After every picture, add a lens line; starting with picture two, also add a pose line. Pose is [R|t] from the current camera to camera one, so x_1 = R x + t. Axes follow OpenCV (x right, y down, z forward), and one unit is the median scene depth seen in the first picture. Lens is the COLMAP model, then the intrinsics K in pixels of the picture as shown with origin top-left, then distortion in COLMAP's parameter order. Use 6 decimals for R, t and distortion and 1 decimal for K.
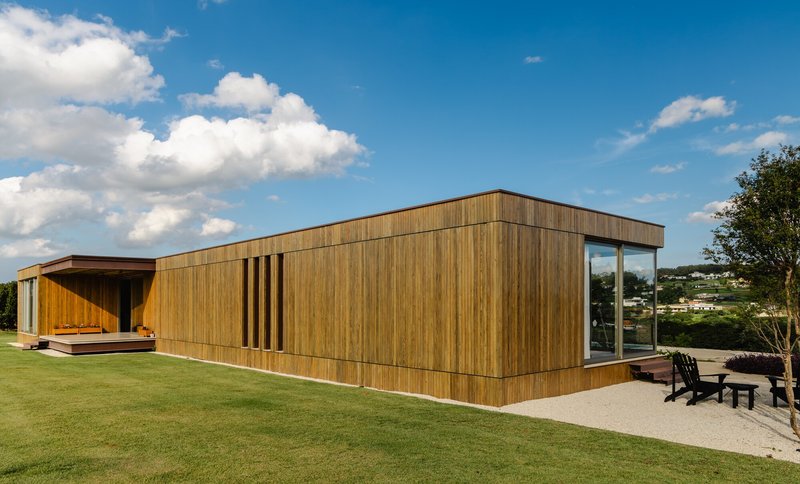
lens RADIAL K [[566.0, 0, 404.3], [0, 566.0, 242.3], [0, 0, 1]] dist [0.028500, 0.002244]
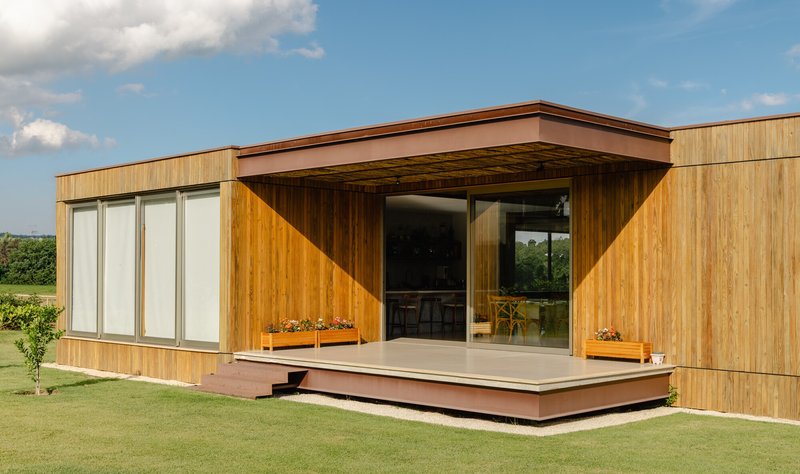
lens RADIAL K [[965.2, 0, 399.2], [0, 965.2, 237.7], [0, 0, 1]] dist [-0.162534, 0.000000]
pose [[0.999202, 0.008240, 0.039072, -0.557138], [-0.011145, 0.997141, 0.074742, 0.047762], [-0.038345, -0.075118, 0.996437, 0.412202]]
